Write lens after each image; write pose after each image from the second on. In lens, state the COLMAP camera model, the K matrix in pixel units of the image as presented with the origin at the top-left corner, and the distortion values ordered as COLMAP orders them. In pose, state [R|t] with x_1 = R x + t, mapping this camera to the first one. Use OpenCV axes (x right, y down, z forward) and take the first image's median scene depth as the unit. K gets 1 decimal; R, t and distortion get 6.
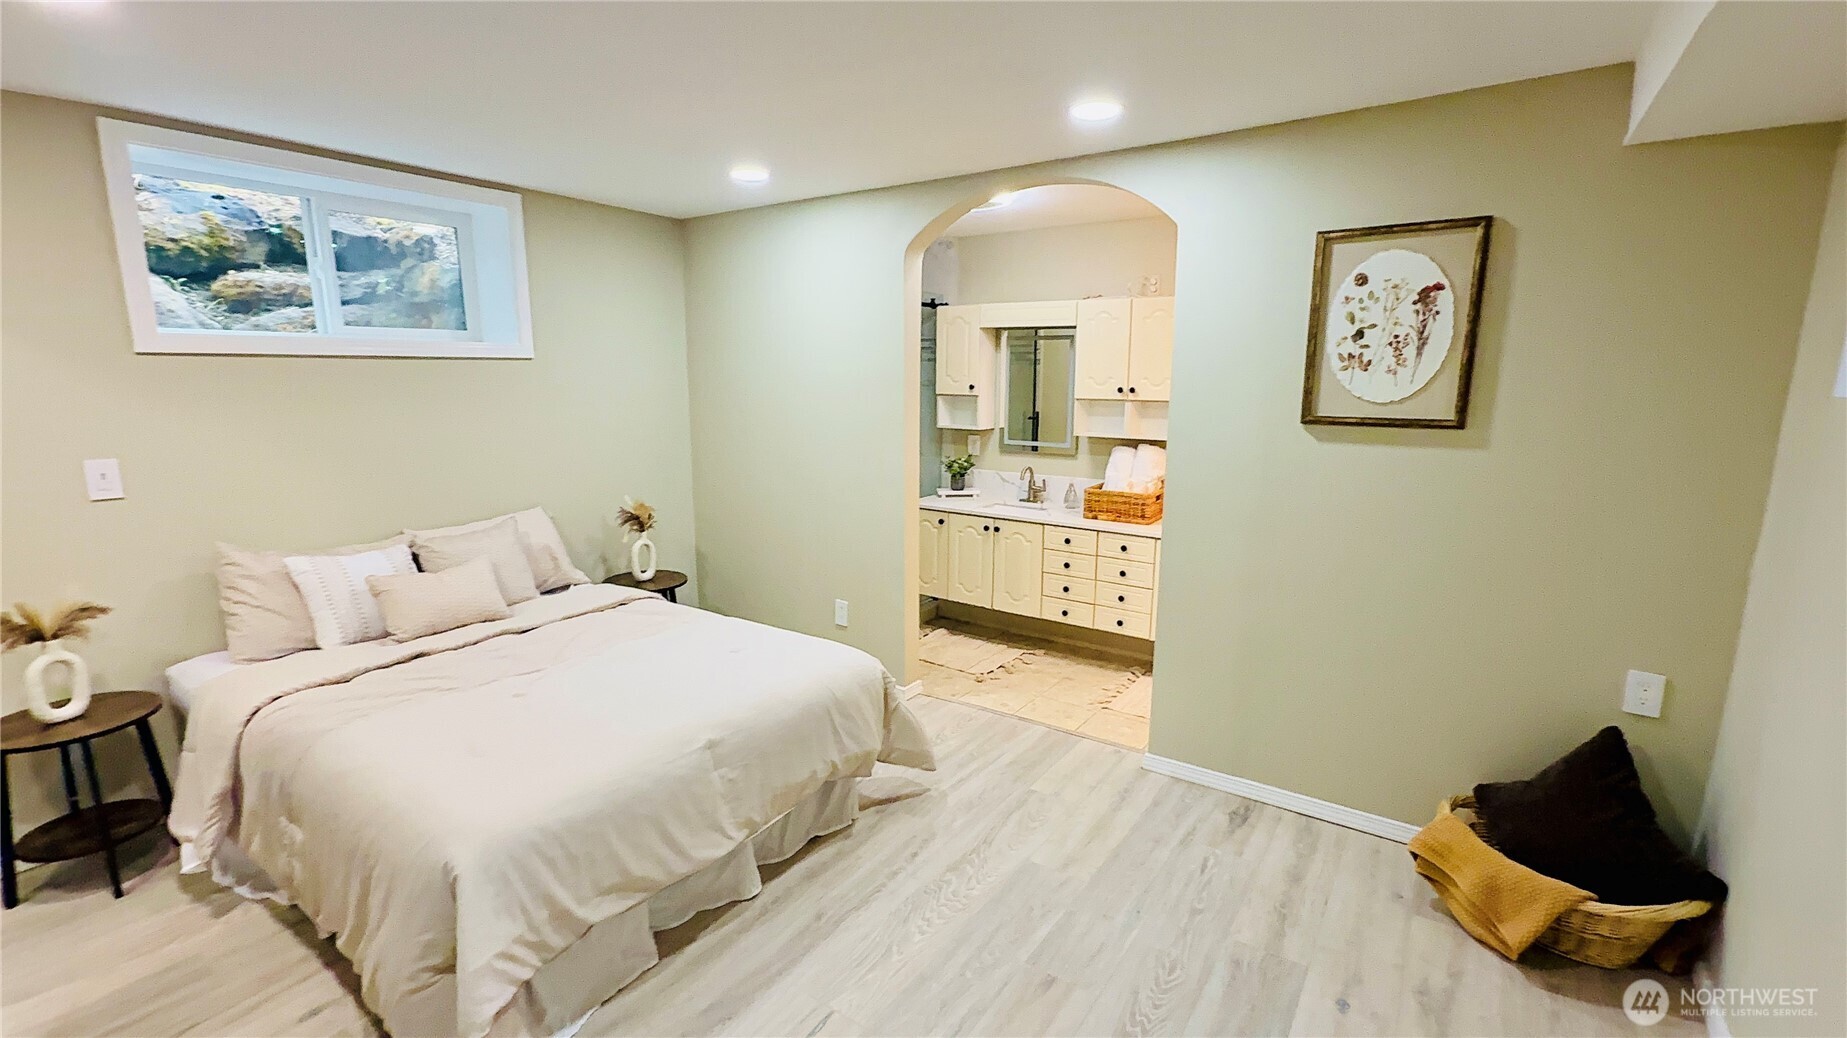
lens RADIAL K [[804.2, 0, 929.5], [0, 804.2, 514.5], [0, 0, 1]] dist [-0.000739, 0.000004]
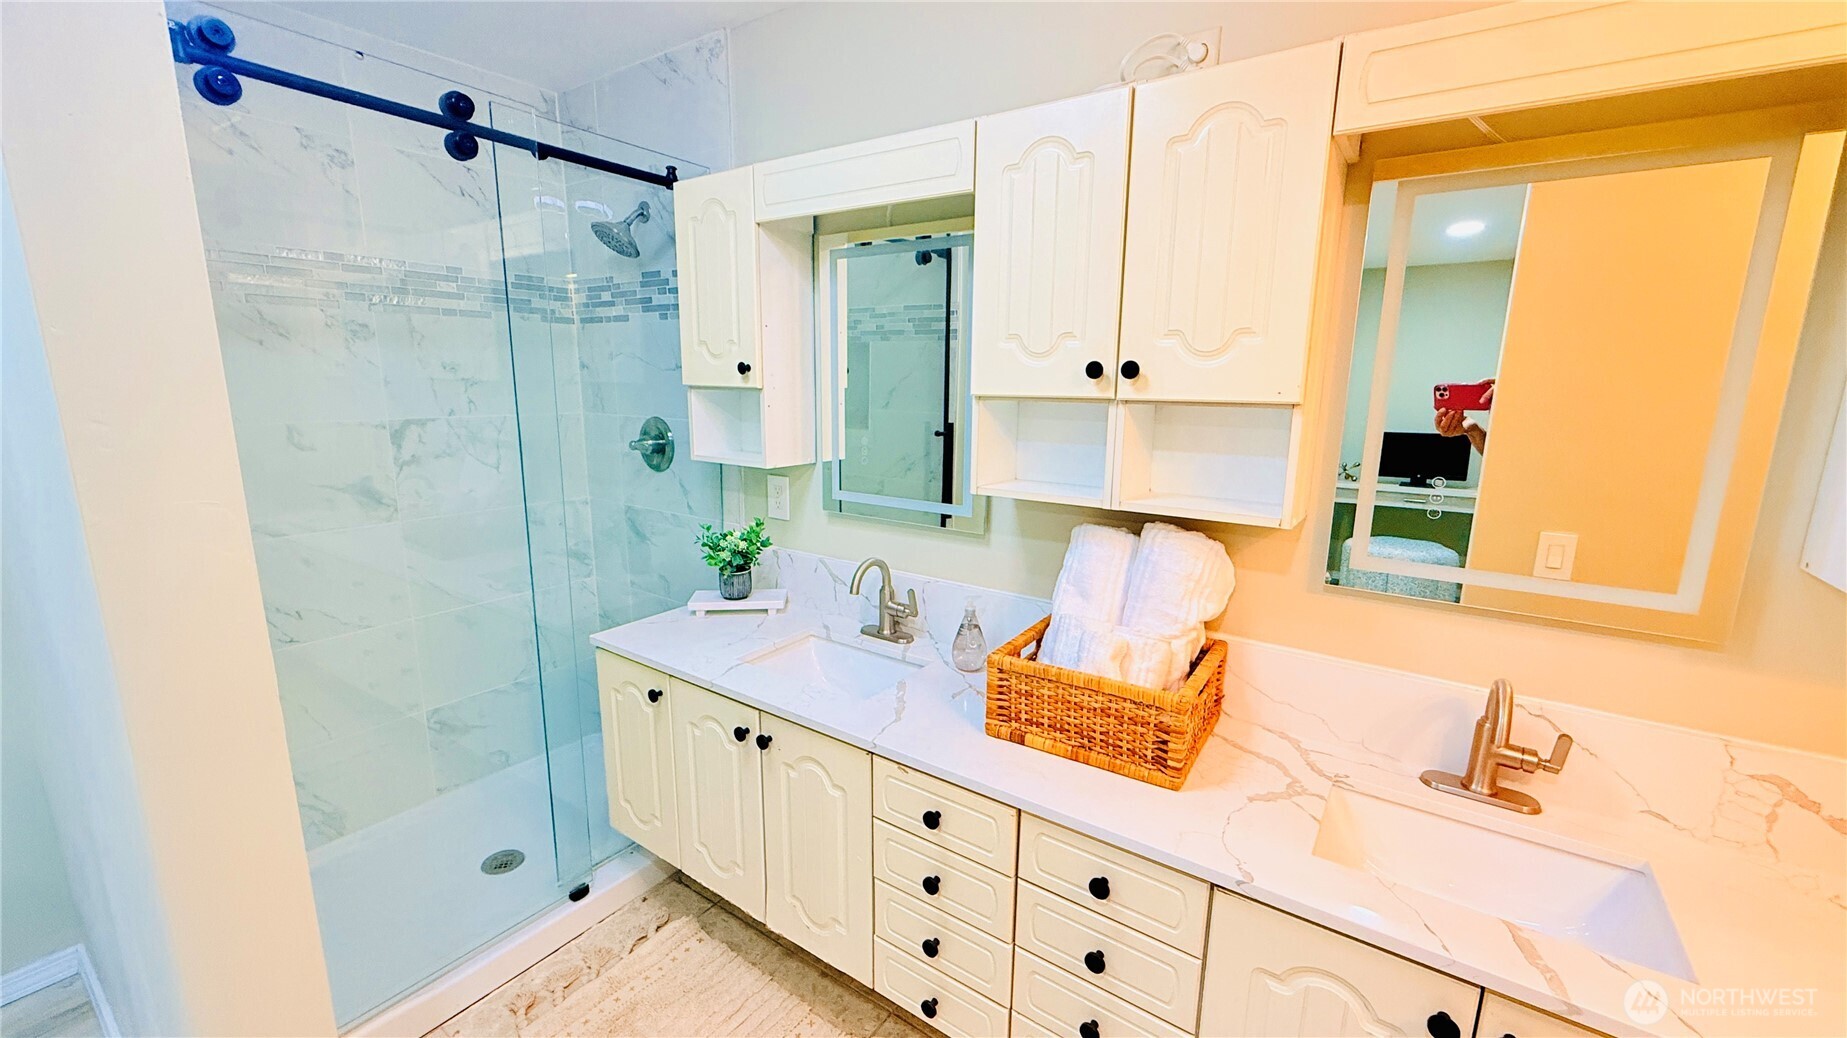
lens RADIAL K [[731.0, 0, 920.3], [0, 731.0, 520.2], [0, 0, 1]] dist [-0.000101, -0.000139]
pose [[0.999962, 0.006918, -0.005398, 0.147627], [-0.006829, 0.999845, 0.016219, -0.085321], [0.005509, -0.016182, 0.999854, 0.614489]]
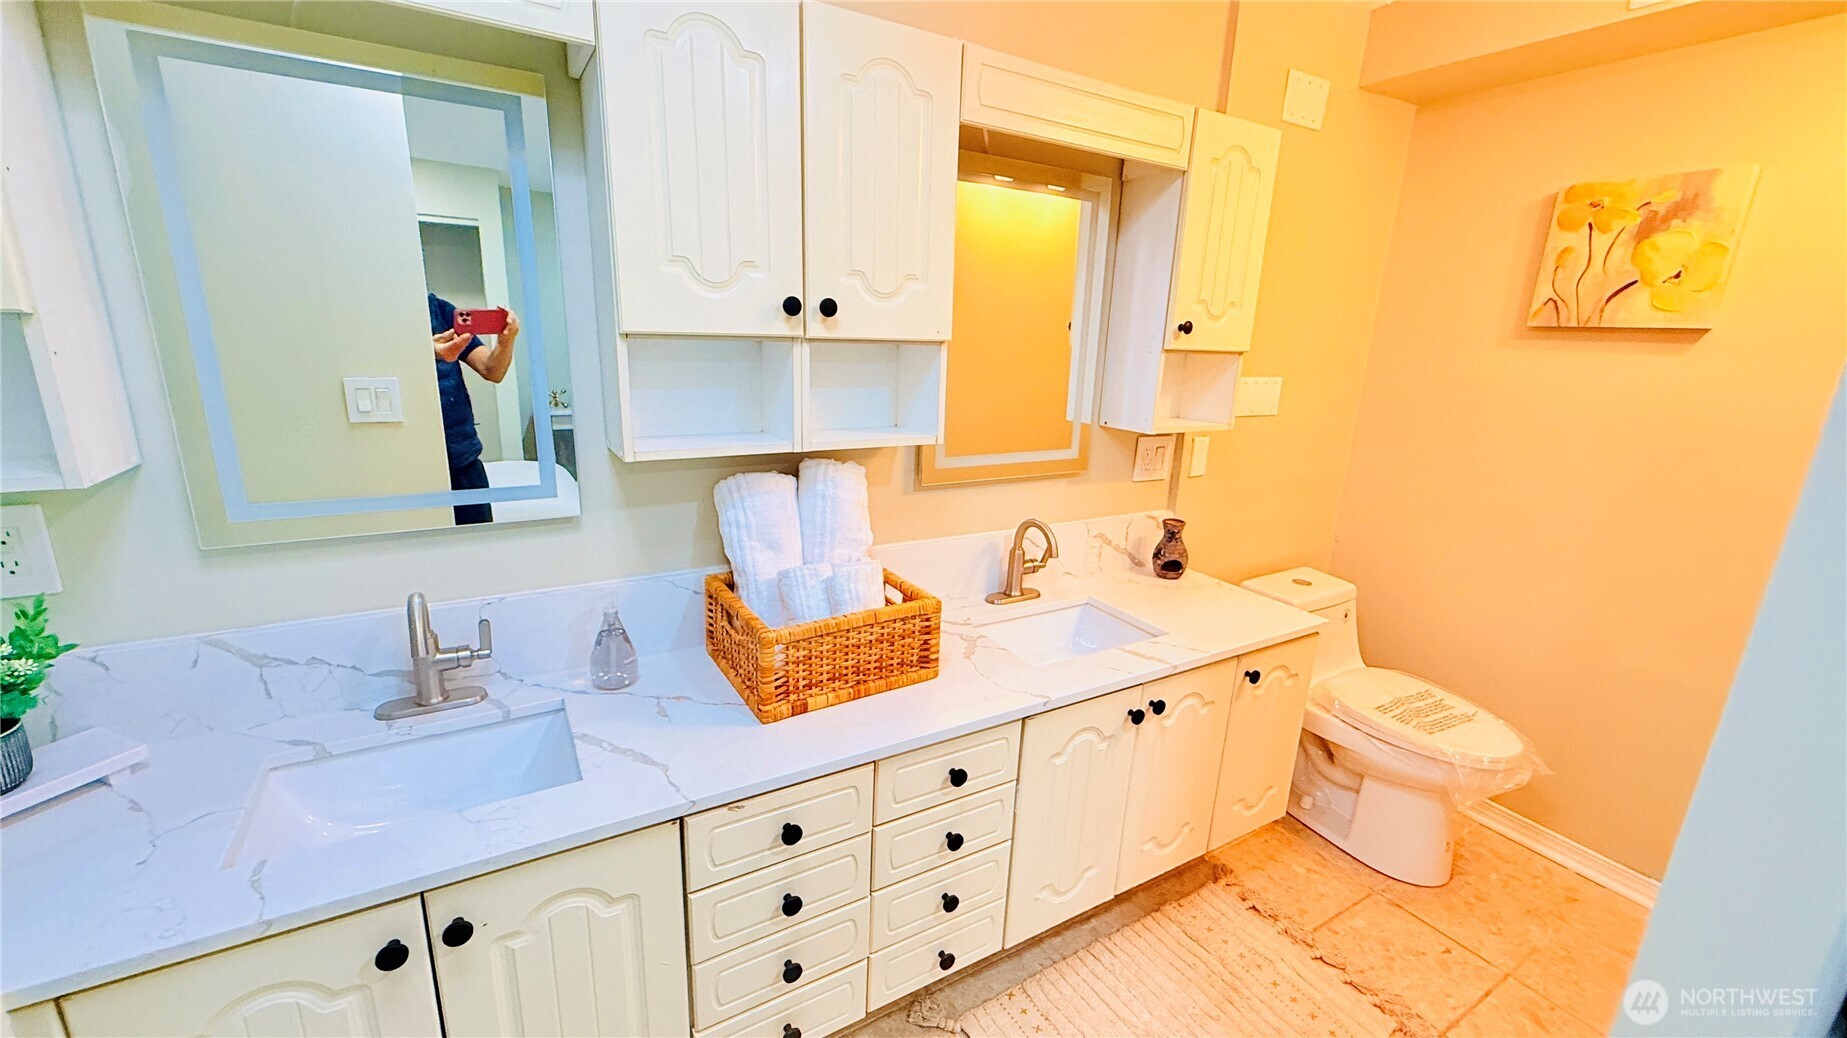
lens RADIAL K [[731.0, 0, 920.3], [0, 731.0, 520.2], [0, 0, 1]] dist [-0.000101, -0.000139]
pose [[0.421053, -0.219643, 0.880040, -0.013990], [0.127348, 0.974942, 0.182400, -0.105377], [-0.898052, 0.035271, 0.438474, 0.739248]]
